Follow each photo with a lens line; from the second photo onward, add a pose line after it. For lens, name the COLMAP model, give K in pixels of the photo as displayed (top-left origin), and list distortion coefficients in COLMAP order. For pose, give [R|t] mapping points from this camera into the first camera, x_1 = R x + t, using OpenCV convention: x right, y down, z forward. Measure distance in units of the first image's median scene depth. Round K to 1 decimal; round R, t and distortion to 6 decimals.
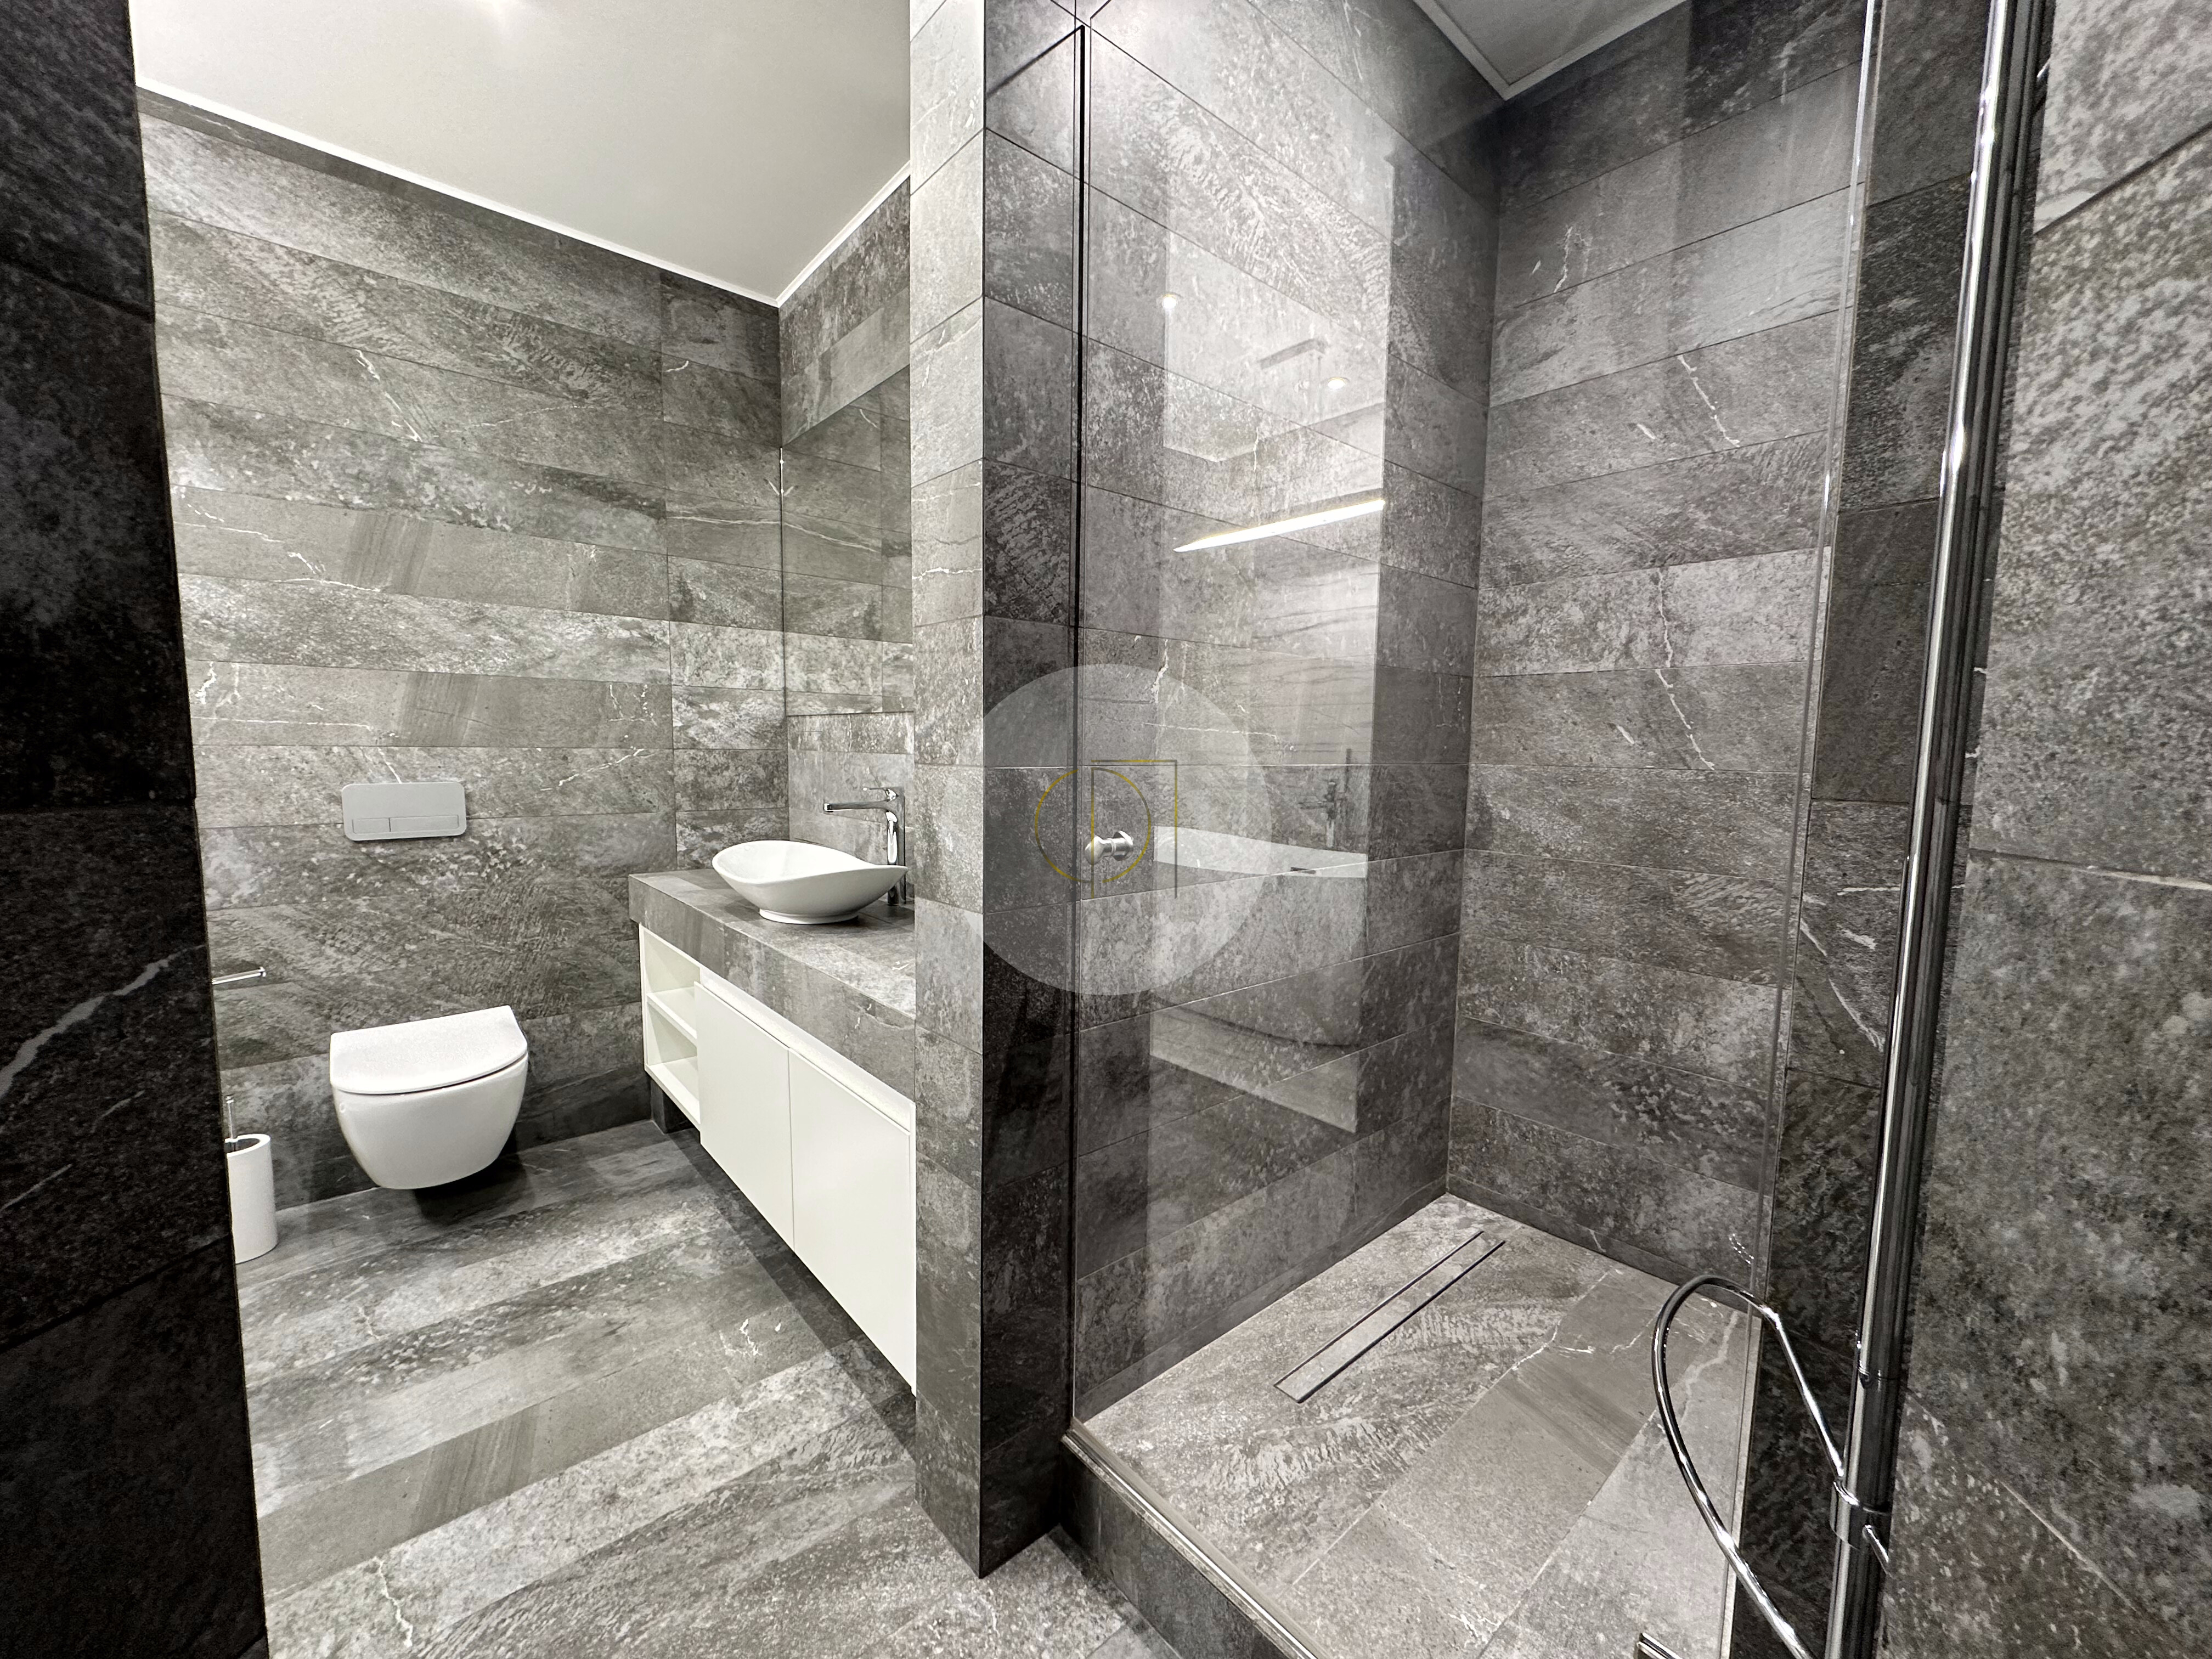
lens RADIAL K [[874.2, 0, 1098.9], [0, 874.2, 830.1], [0, 0, 1]] dist [-0.001450, 0.000320]
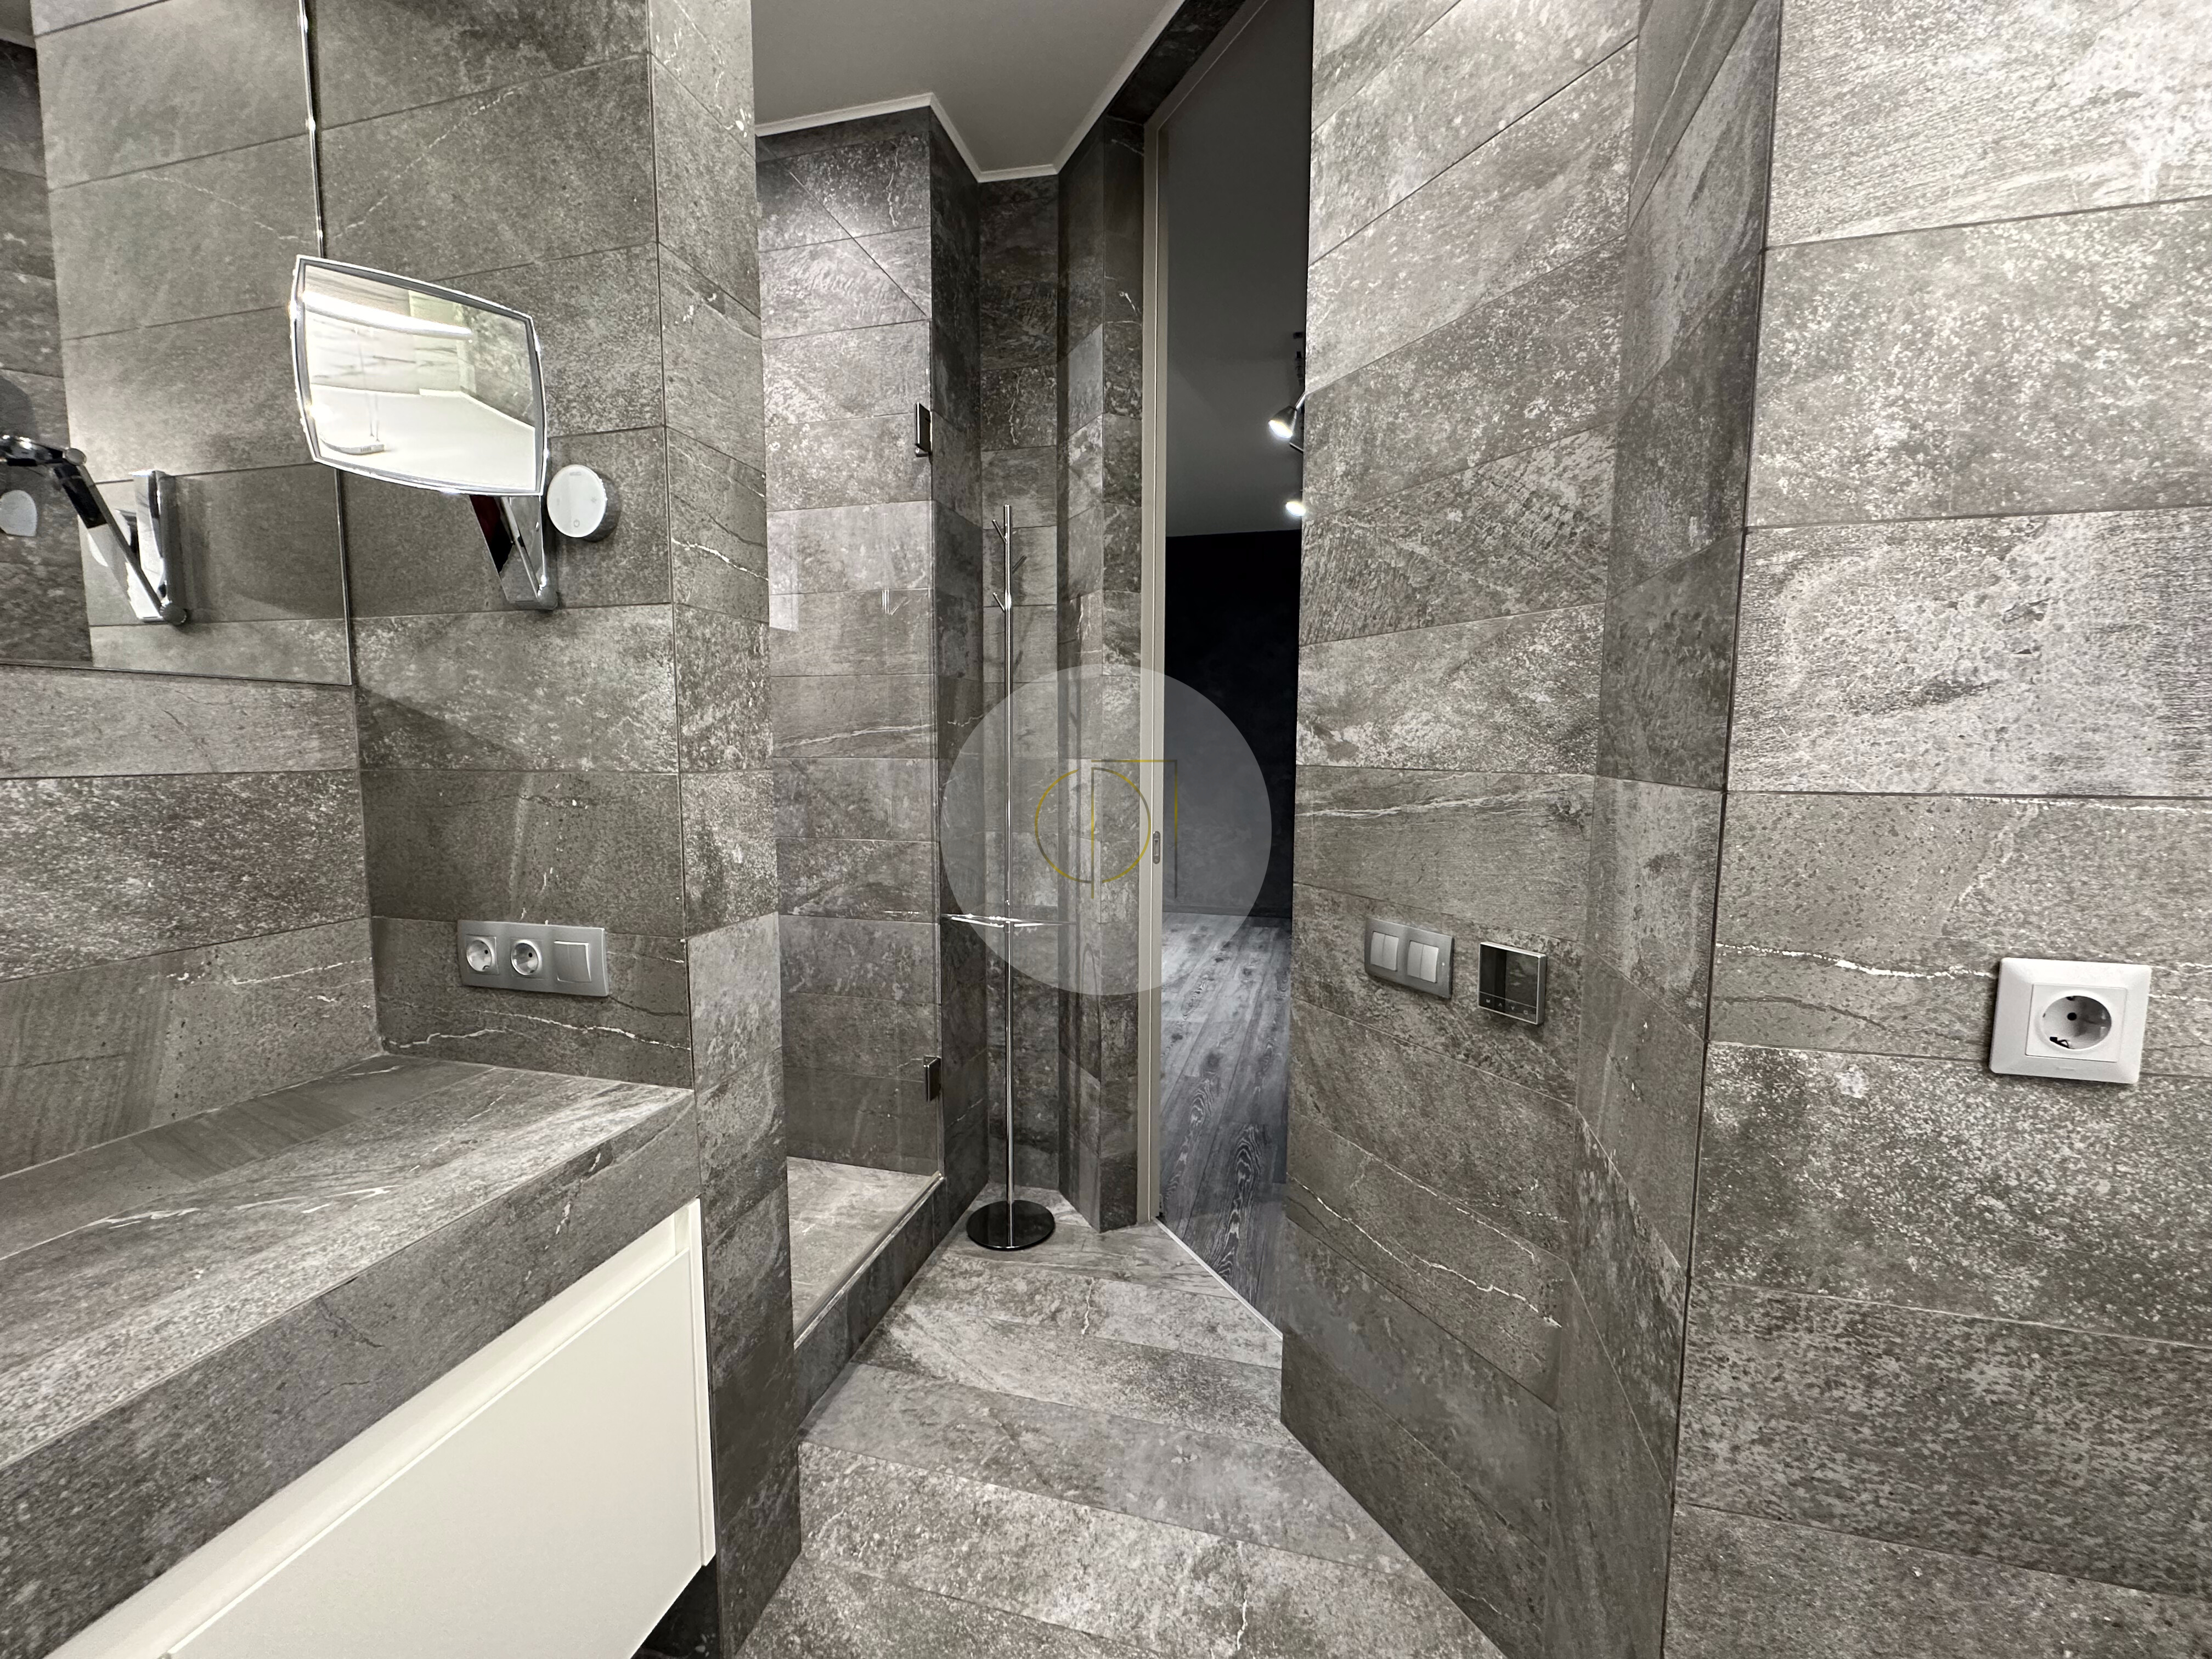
lens RADIAL K [[874.2, 0, 1098.9], [0, 874.2, 830.1], [0, 0, 1]] dist [-0.001450, 0.000320]
pose [[-0.567984, -0.095703, 0.817456, -0.599053], [0.069372, 0.984115, 0.163416, -0.071146], [-0.820111, 0.149526, -0.552323, 0.626296]]
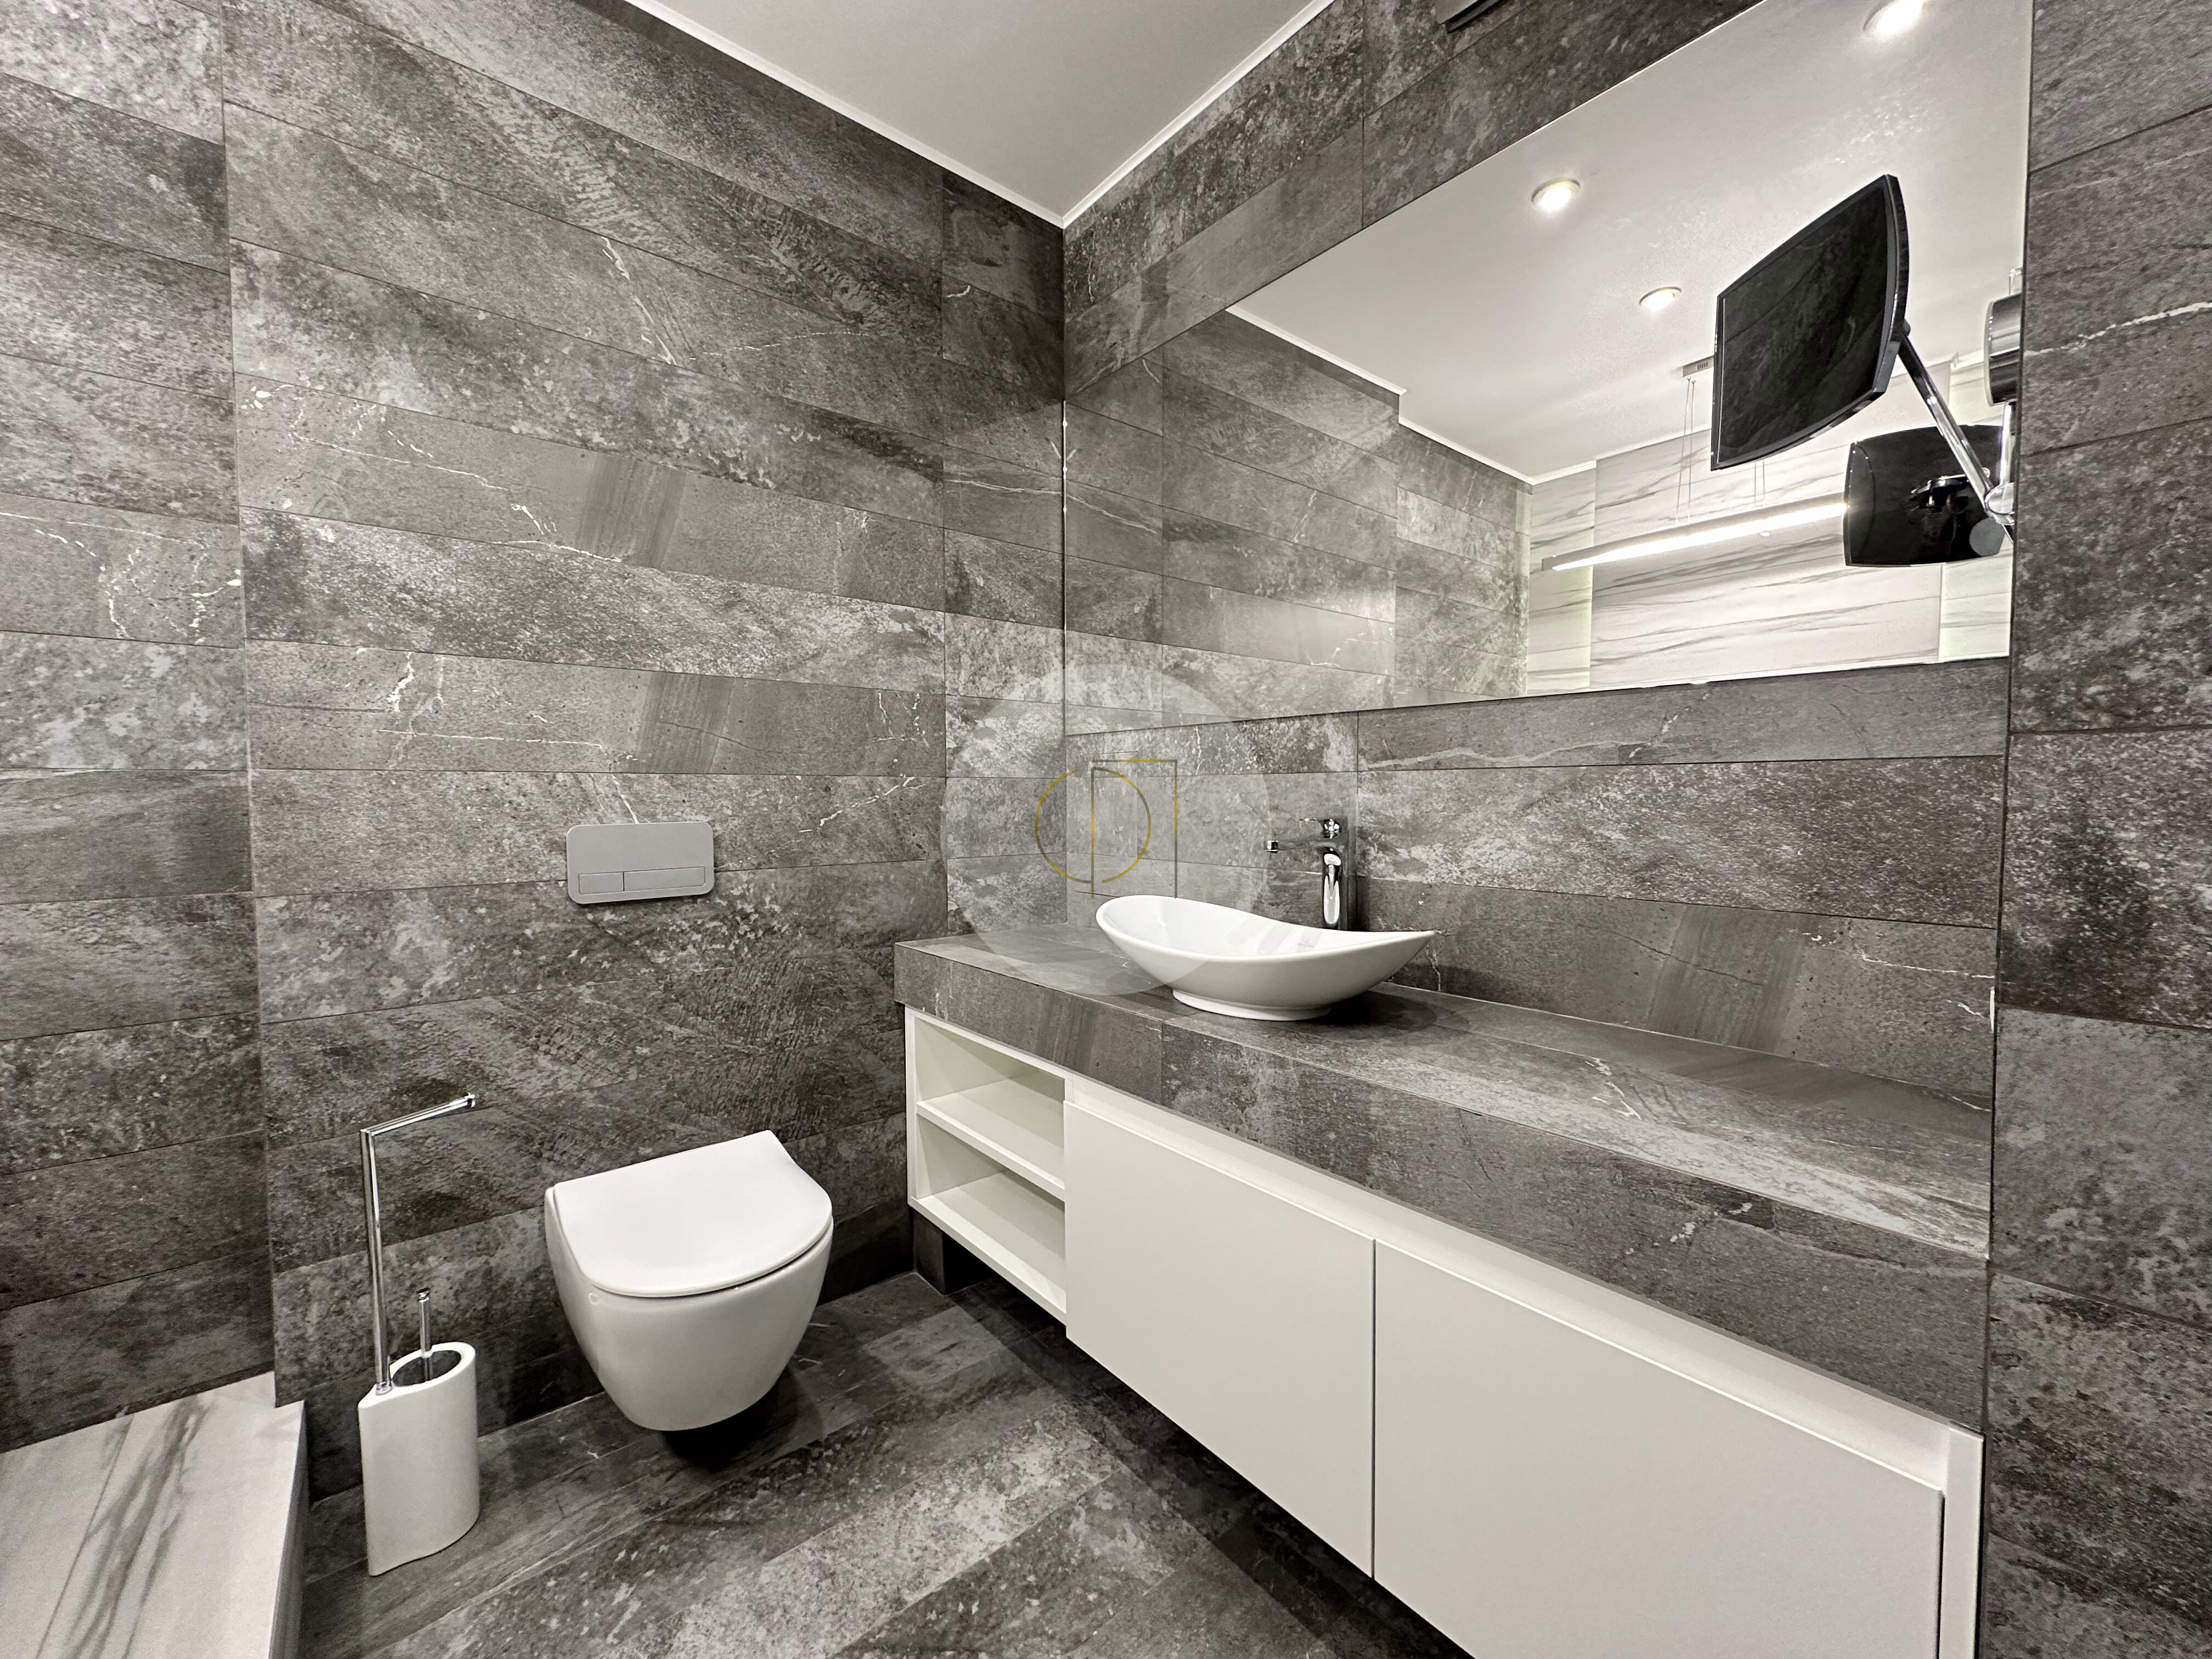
lens RADIAL K [[874.2, 0, 1098.9], [0, 874.2, 830.1], [0, 0, 1]] dist [-0.001450, 0.000320]
pose [[0.999643, -0.016294, -0.021181, -0.392990], [0.015080, 0.998302, -0.056268, -0.001574], [0.022062, 0.055929, 0.998191, 0.278121]]
